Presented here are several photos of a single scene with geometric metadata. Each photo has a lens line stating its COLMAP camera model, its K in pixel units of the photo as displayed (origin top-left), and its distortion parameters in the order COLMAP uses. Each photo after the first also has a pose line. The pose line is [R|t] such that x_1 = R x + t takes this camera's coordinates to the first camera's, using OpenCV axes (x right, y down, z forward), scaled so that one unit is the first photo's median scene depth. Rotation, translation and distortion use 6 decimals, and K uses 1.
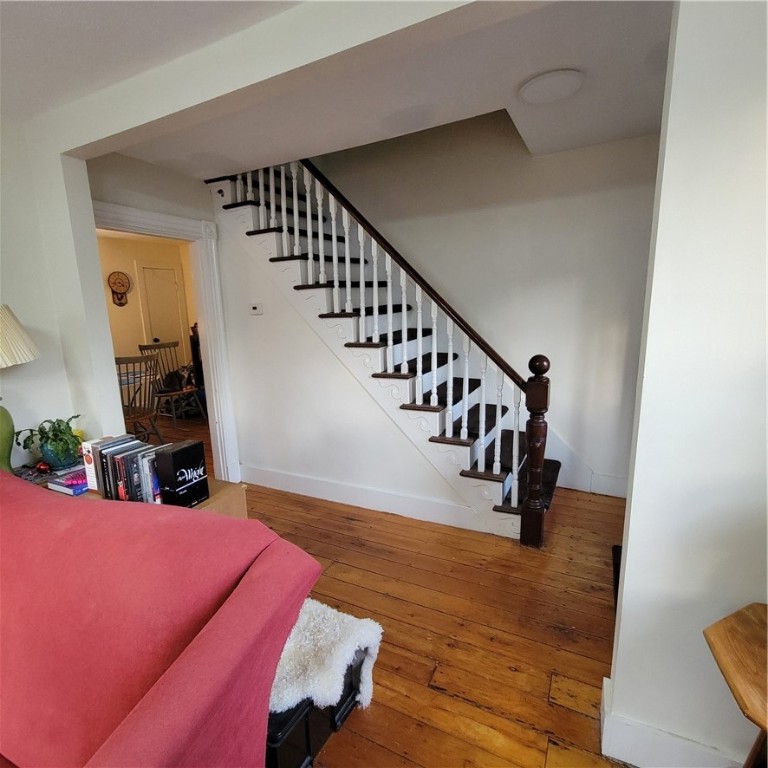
lens RADIAL K [[414.5, 0, 384.0], [0, 414.5, 384.0], [0, 0, 1]] dist [0.004946, 0.001445]
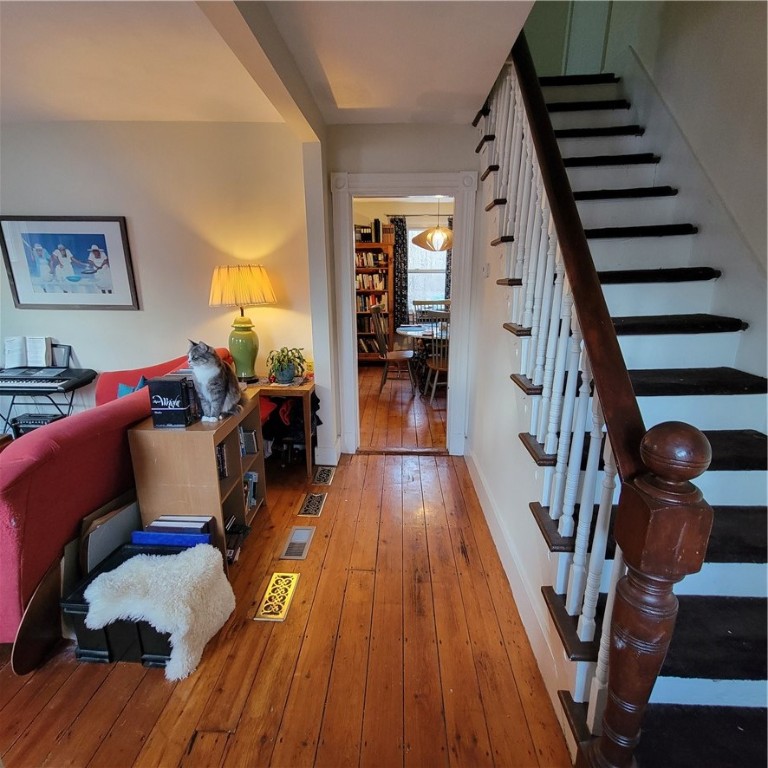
lens RADIAL K [[414.5, 0, 384.0], [0, 414.5, 384.0], [0, 0, 1]] dist [0.004946, 0.001445]
pose [[0.430845, 0.260341, -0.864057, 0.803804], [-0.174503, 0.963446, 0.203274, -0.186615], [0.885393, 0.063201, 0.460526, 0.889233]]
